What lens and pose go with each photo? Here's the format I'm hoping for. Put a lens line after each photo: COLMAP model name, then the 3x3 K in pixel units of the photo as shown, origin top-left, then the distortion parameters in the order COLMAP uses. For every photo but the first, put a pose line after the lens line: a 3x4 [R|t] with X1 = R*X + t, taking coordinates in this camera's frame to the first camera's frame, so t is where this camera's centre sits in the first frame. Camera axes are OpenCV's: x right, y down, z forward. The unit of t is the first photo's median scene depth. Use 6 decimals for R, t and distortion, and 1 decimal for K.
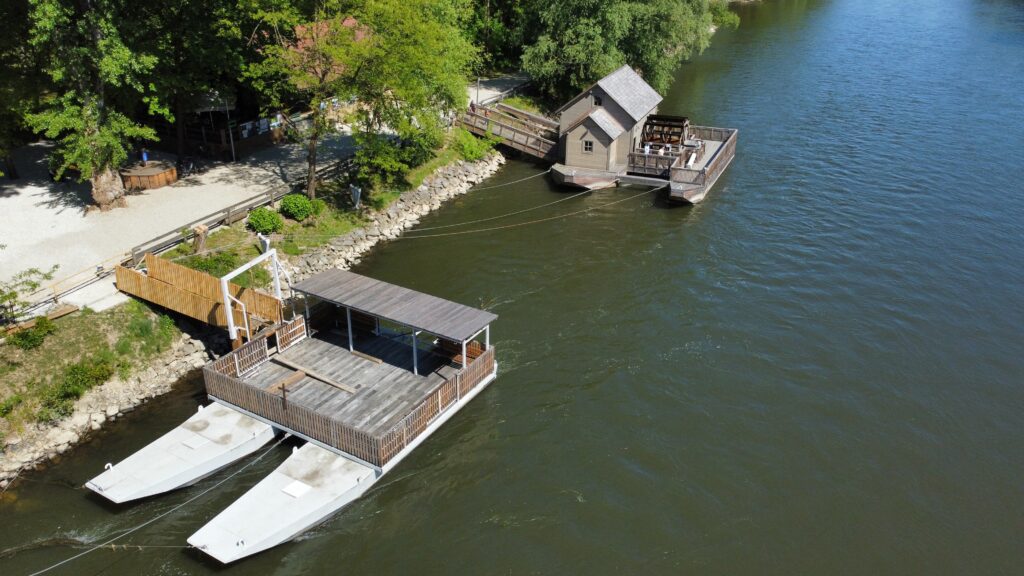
lens RADIAL K [[772.2, 0, 512.6], [0, 772.2, 287.6], [0, 0, 1]] dist [0.001143, -0.000502]
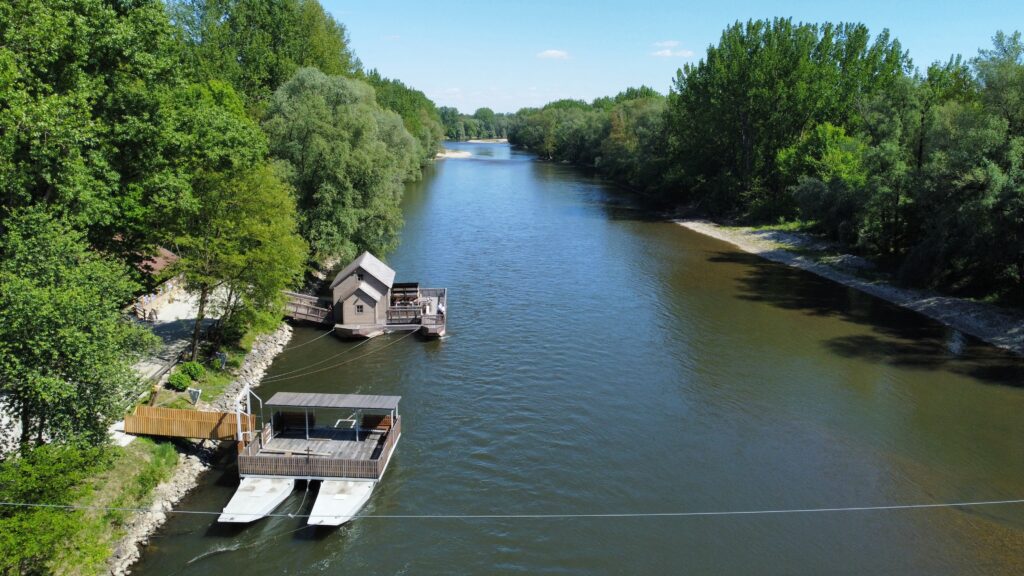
lens RADIAL K [[772.2, 0, 511.8], [0, 772.2, 288.3], [0, 0, 1]] dist [0.001143, -0.000502]
pose [[0.881051, -0.102571, 0.461766, -0.308247], [0.202673, 0.963917, -0.172590, 0.081648], [-0.427401, 0.245648, 0.870049, -0.360212]]
